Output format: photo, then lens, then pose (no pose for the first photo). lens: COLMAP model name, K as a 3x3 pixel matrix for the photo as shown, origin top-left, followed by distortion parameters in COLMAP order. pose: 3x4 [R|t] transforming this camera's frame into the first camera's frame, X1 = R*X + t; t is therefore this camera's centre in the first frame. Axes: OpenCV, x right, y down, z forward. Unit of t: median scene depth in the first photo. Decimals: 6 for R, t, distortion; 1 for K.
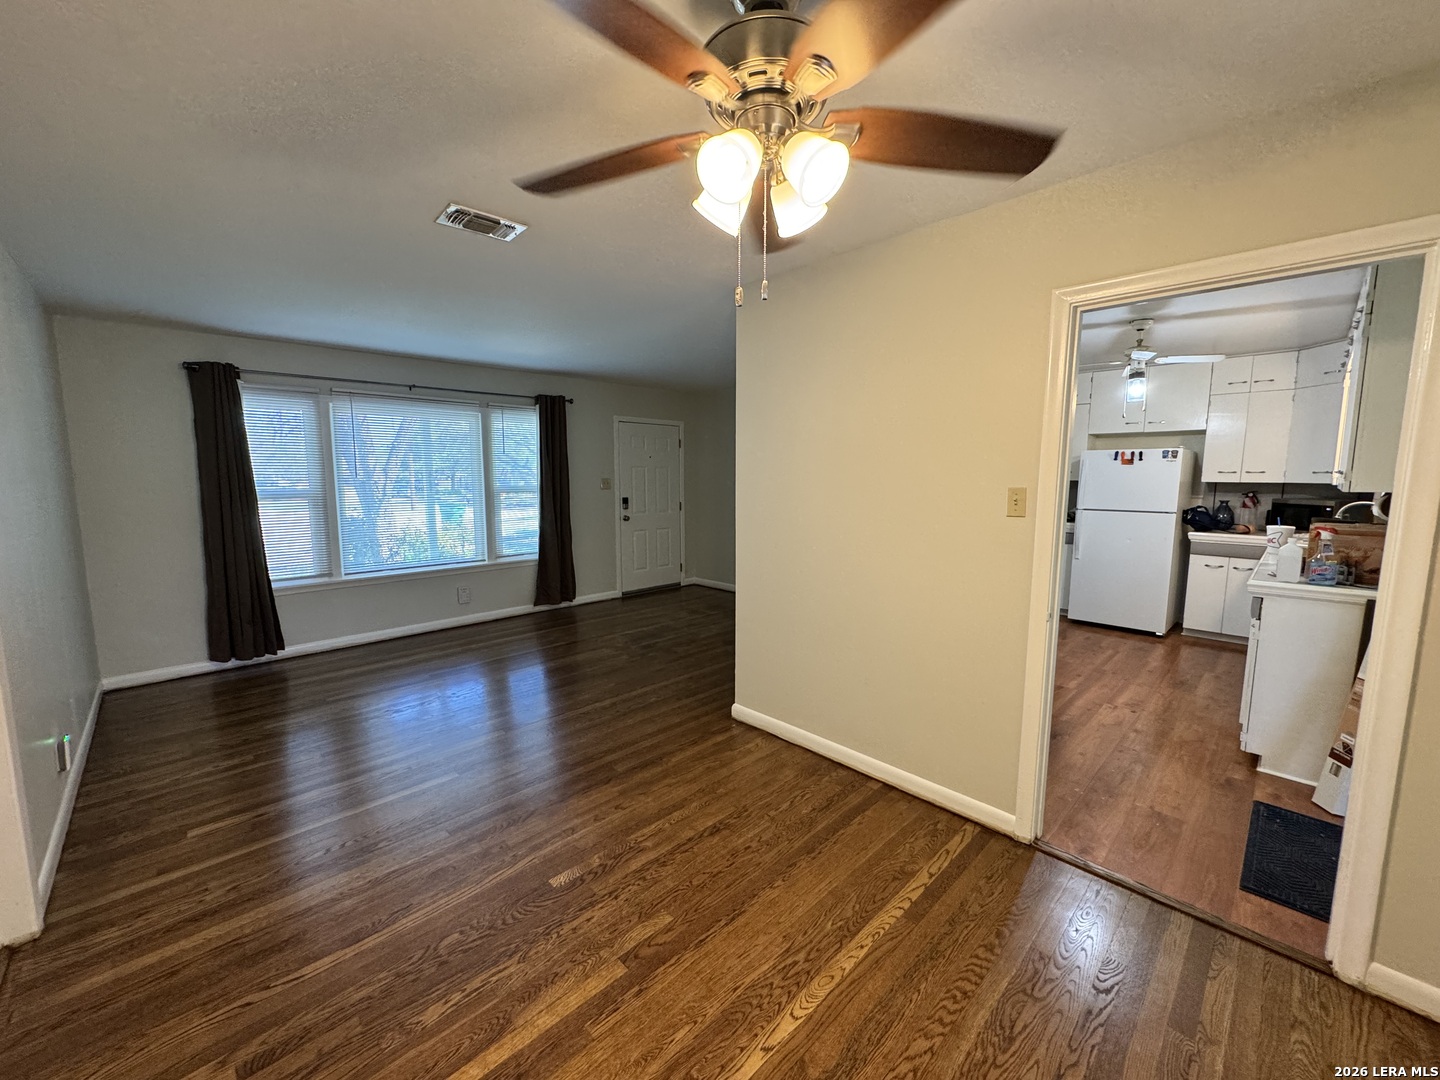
lens RADIAL K [[571.7, 0, 721.1], [0, 571.7, 542.1], [0, 0, 1]] dist [-0.002487, 0.000756]
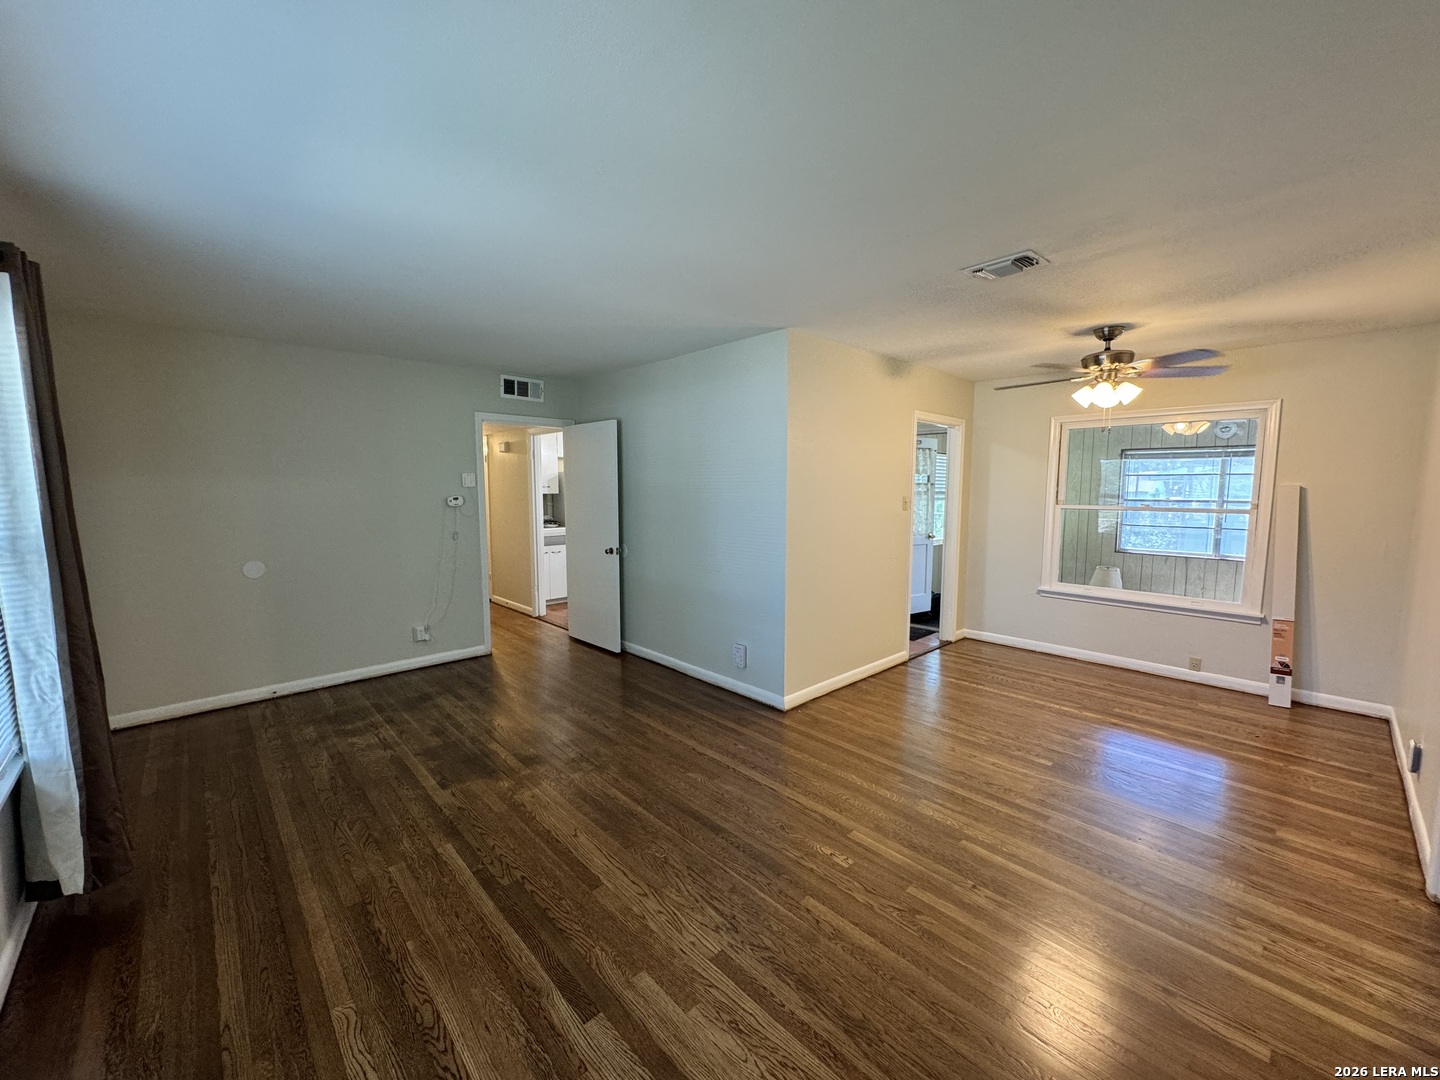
lens RADIAL K [[571.7, 0, 719.9], [0, 571.7, 539.3], [0, 0, 1]] dist [-0.002487, 0.000756]
pose [[0.018671, -0.096409, 0.995167, -0.748295], [0.119196, 0.988456, 0.093522, -0.100450], [-0.992695, 0.116873, 0.029947, 0.747124]]
